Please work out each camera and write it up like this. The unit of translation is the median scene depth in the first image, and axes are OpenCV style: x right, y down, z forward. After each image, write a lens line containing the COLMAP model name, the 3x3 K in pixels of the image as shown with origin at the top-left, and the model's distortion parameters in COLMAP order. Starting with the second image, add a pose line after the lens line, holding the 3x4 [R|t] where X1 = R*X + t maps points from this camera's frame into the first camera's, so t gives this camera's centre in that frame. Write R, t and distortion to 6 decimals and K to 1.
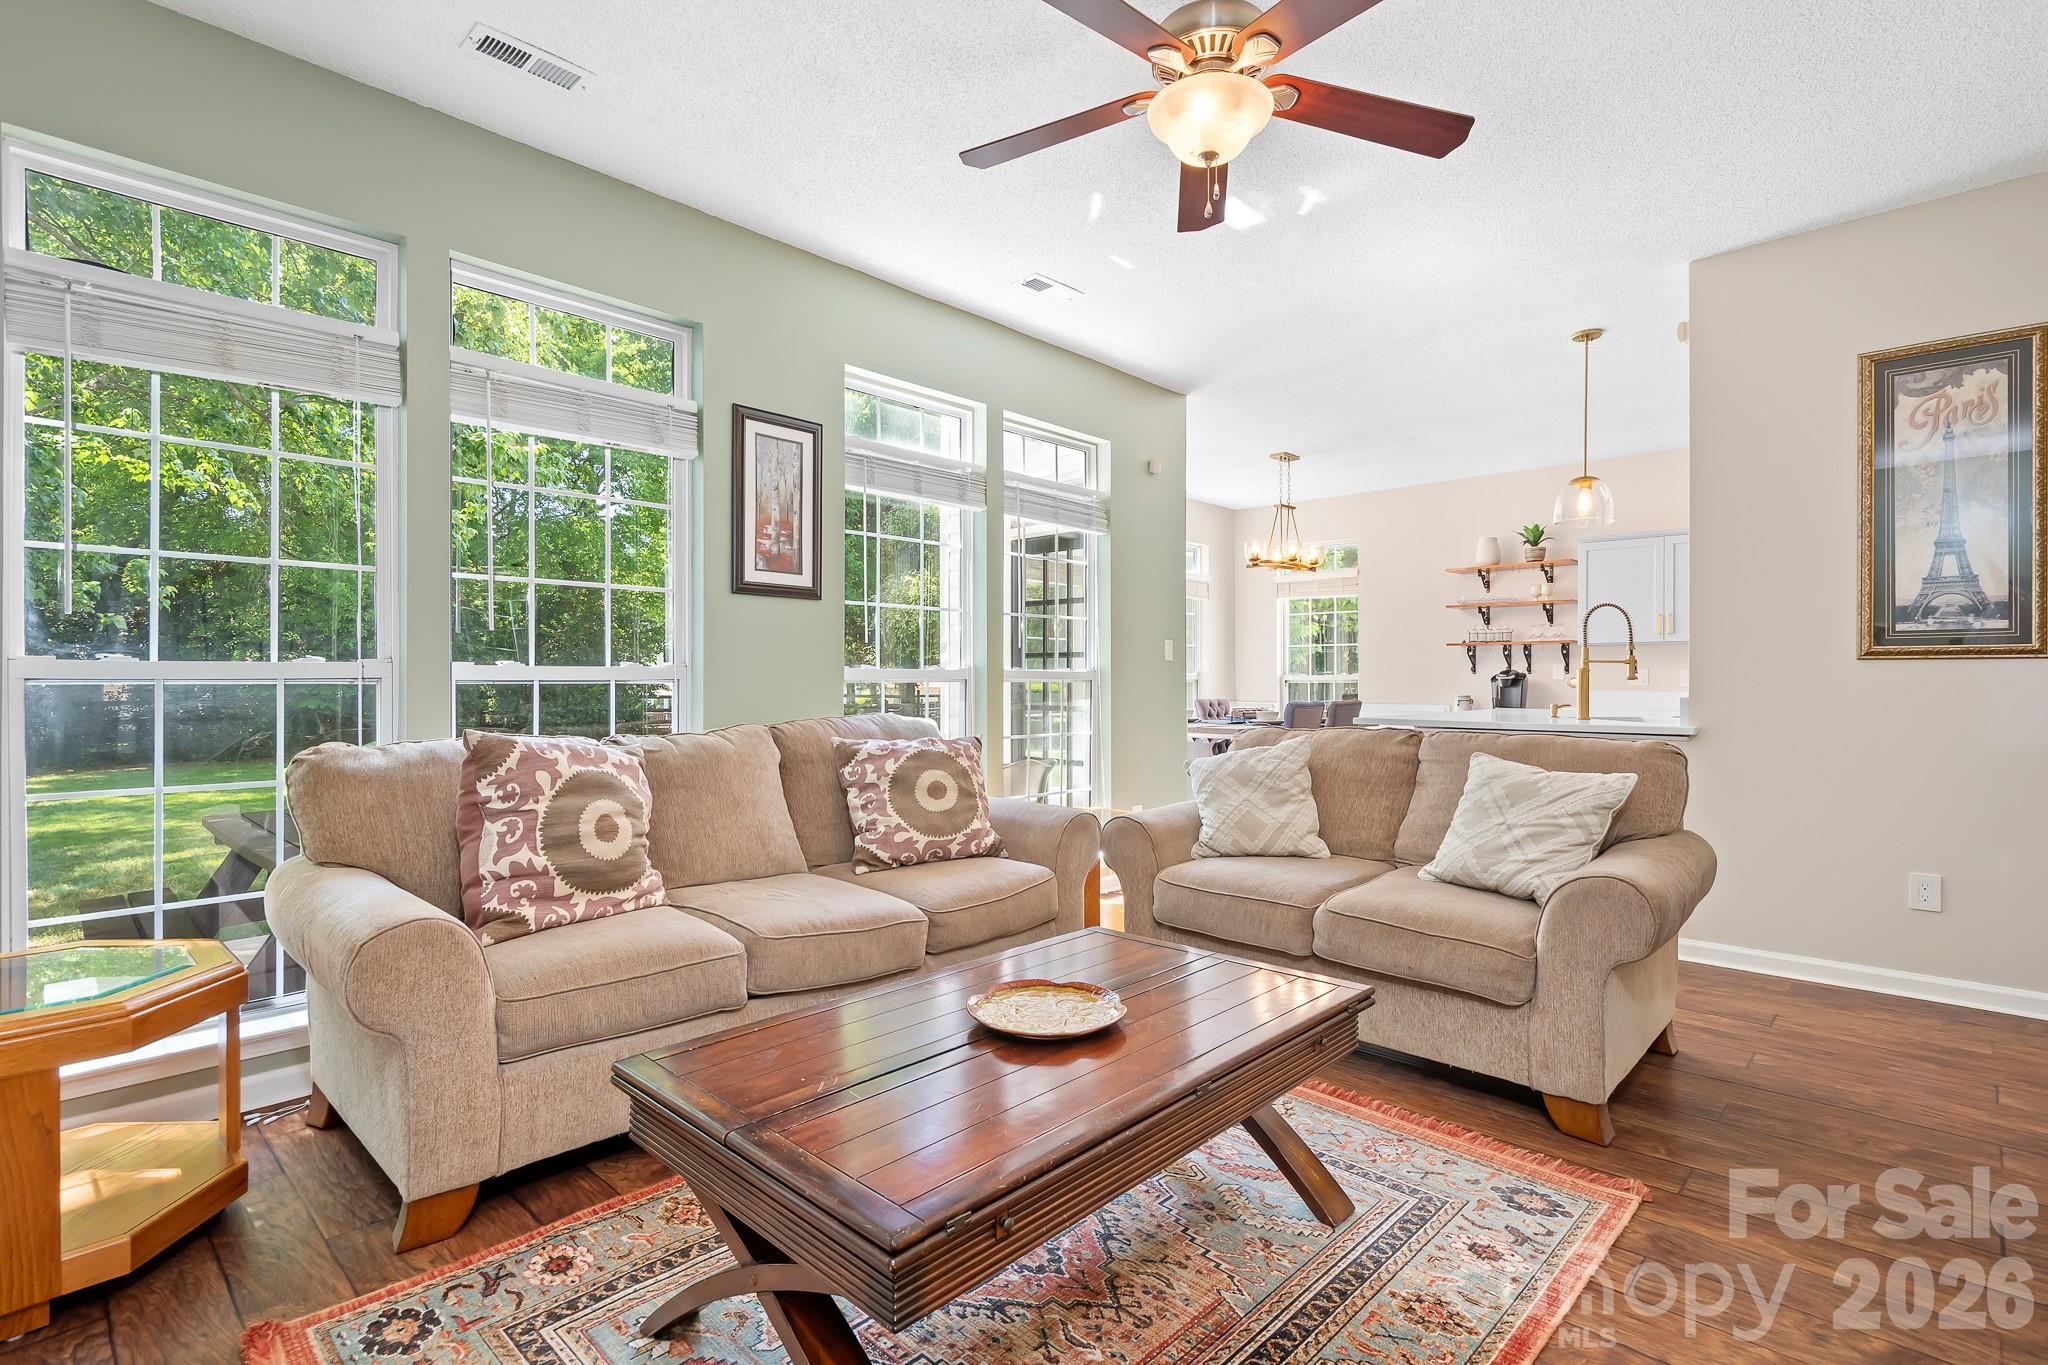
lens RADIAL K [[959.6, 0, 1024.0], [0, 959.6, 682.5], [0, 0, 1]] dist [-0.000566, -0.000019]
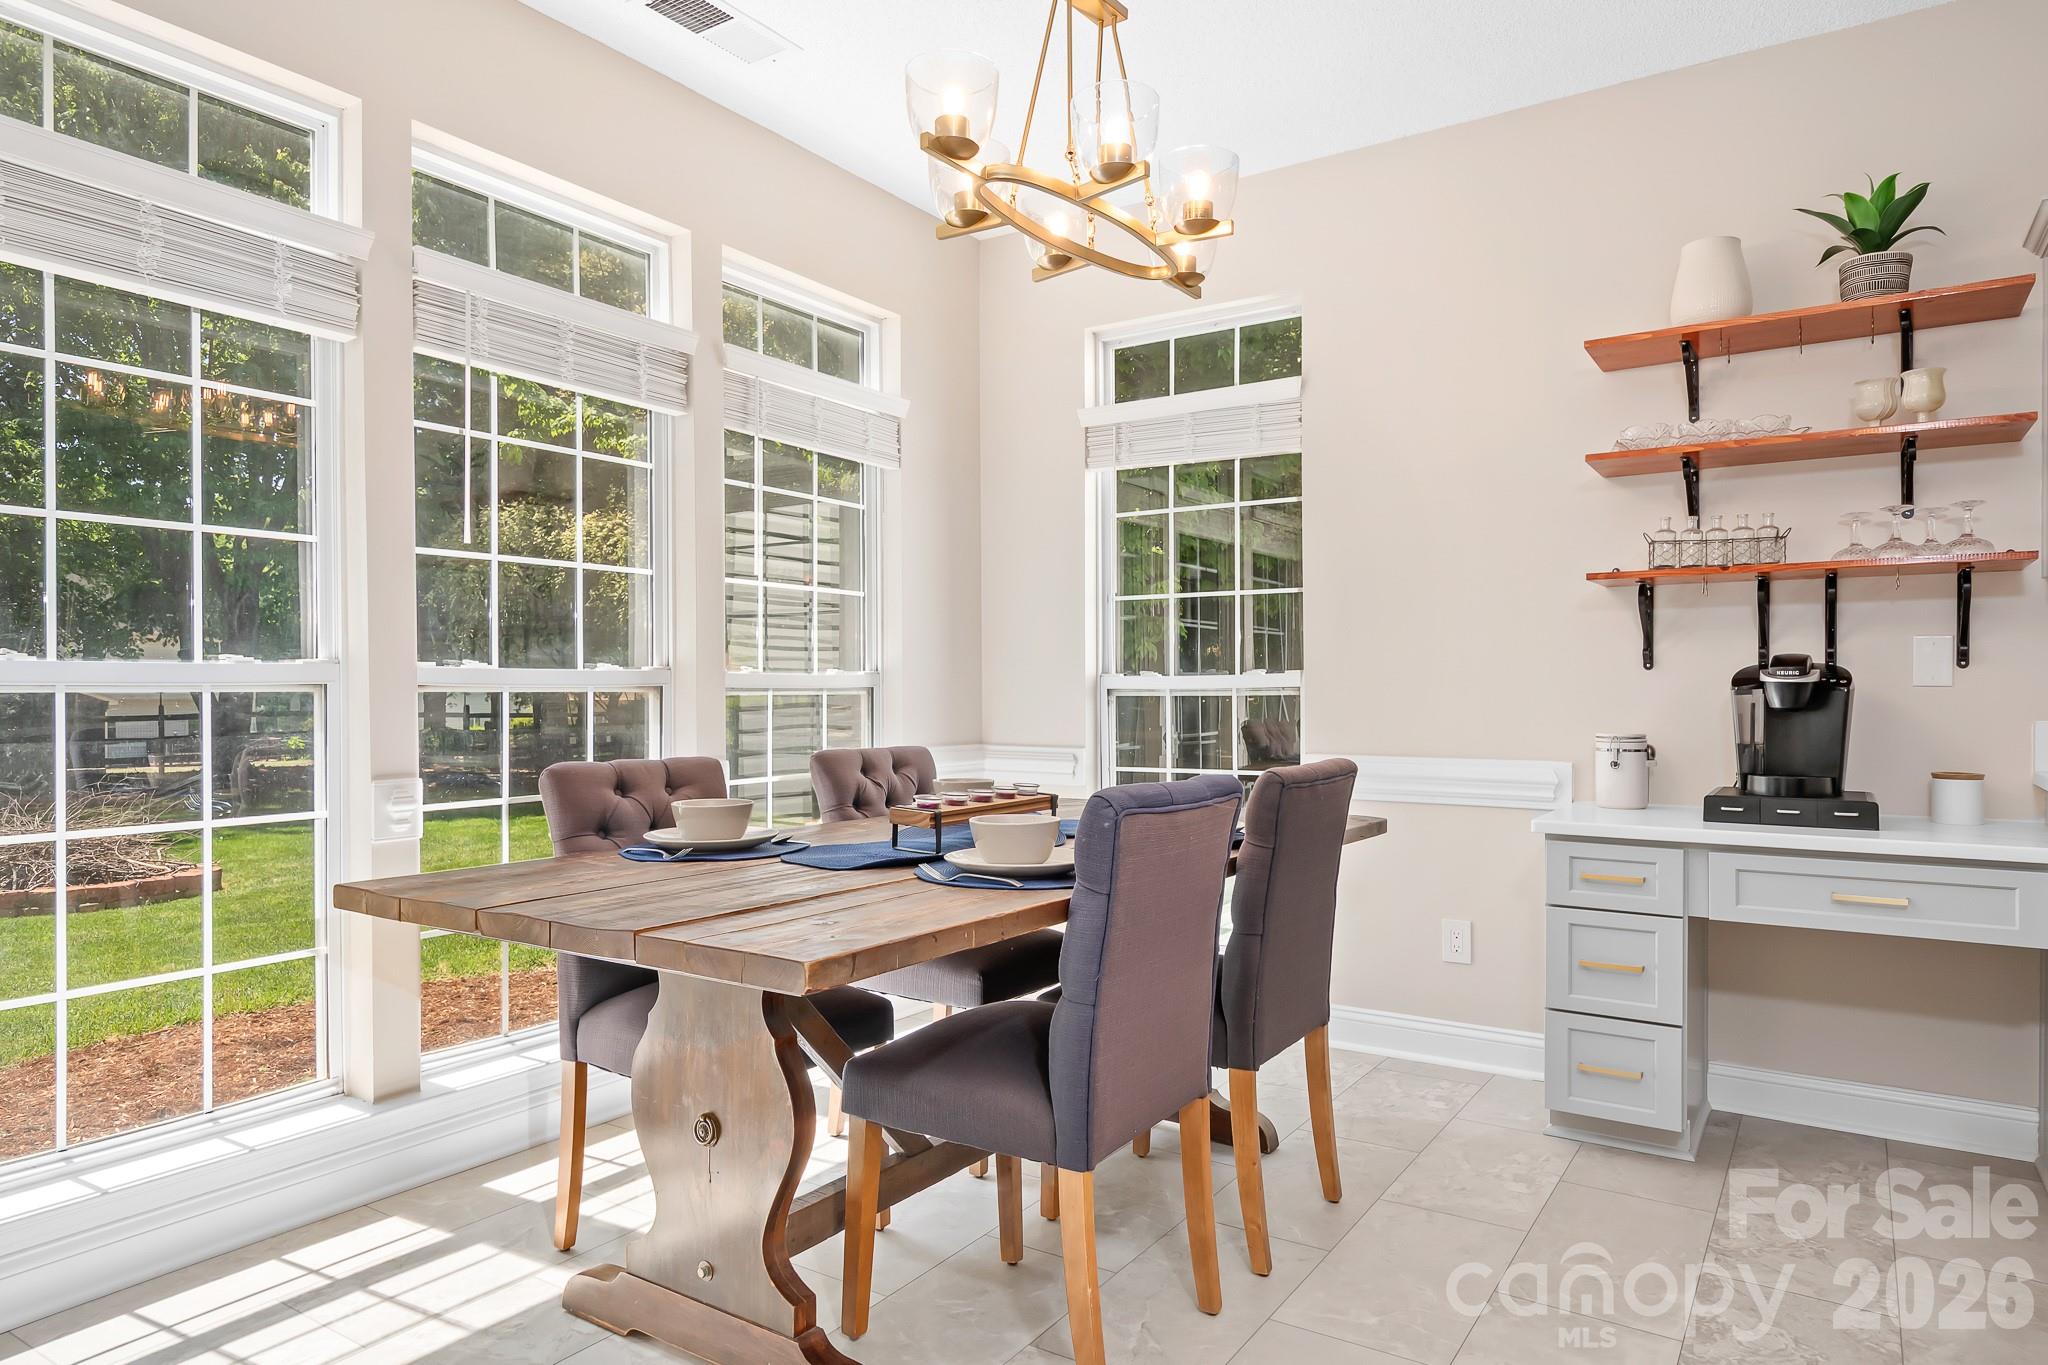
lens RADIAL K [[1279.0, 0, 1024.0], [0, 1279.0, 682.5], [0, 0, 1]] dist [0.010110, 0.003294]
pose [[0.989215, -0.008035, 0.146250, 0.191904], [0.007572, 0.999964, 0.003721, -0.006927], [-0.146274, -0.002574, 0.989241, 0.596361]]
